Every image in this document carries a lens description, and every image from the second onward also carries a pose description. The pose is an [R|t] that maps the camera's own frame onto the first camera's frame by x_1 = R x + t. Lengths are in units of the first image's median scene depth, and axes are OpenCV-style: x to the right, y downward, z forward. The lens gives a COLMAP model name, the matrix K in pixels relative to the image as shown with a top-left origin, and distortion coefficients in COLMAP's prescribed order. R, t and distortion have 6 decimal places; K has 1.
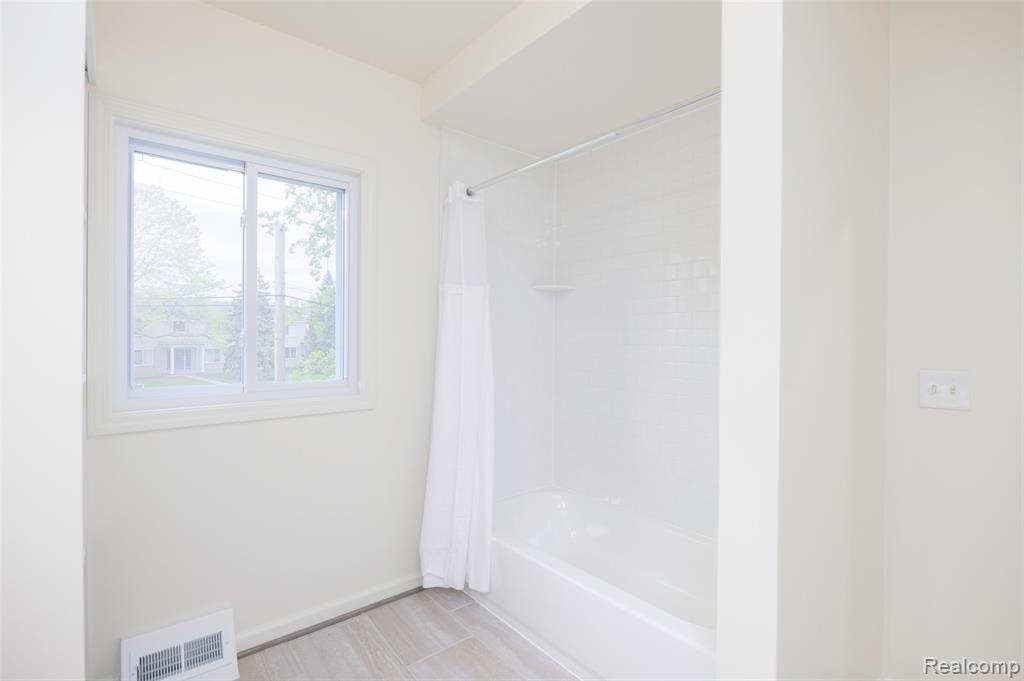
lens RADIAL K [[478.0, 0, 512.0], [0, 478.0, 340.5], [0, 0, 1]] dist [-0.018490, 0.000376]
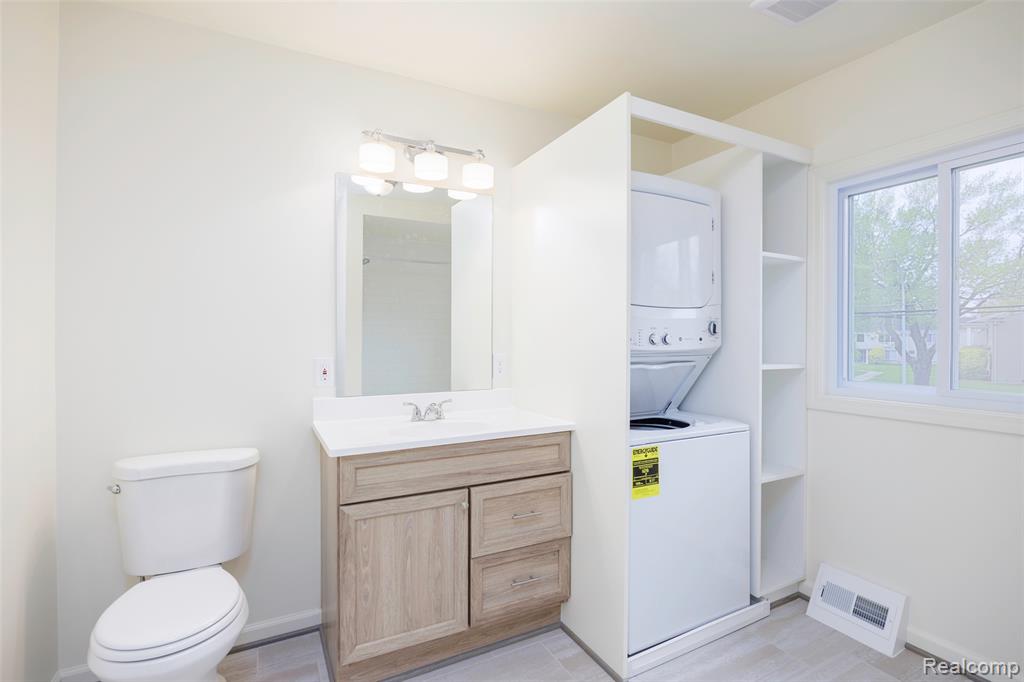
lens RADIAL K [[478.0, 0, 512.0], [0, 478.0, 341.0], [0, 0, 1]] dist [-0.018490, 0.000376]
pose [[-0.213750, 0.002690, -0.976885, 0.638551], [-0.012400, 0.999908, 0.005467, 0.000047], [0.976810, 0.013282, -0.213697, 0.370147]]
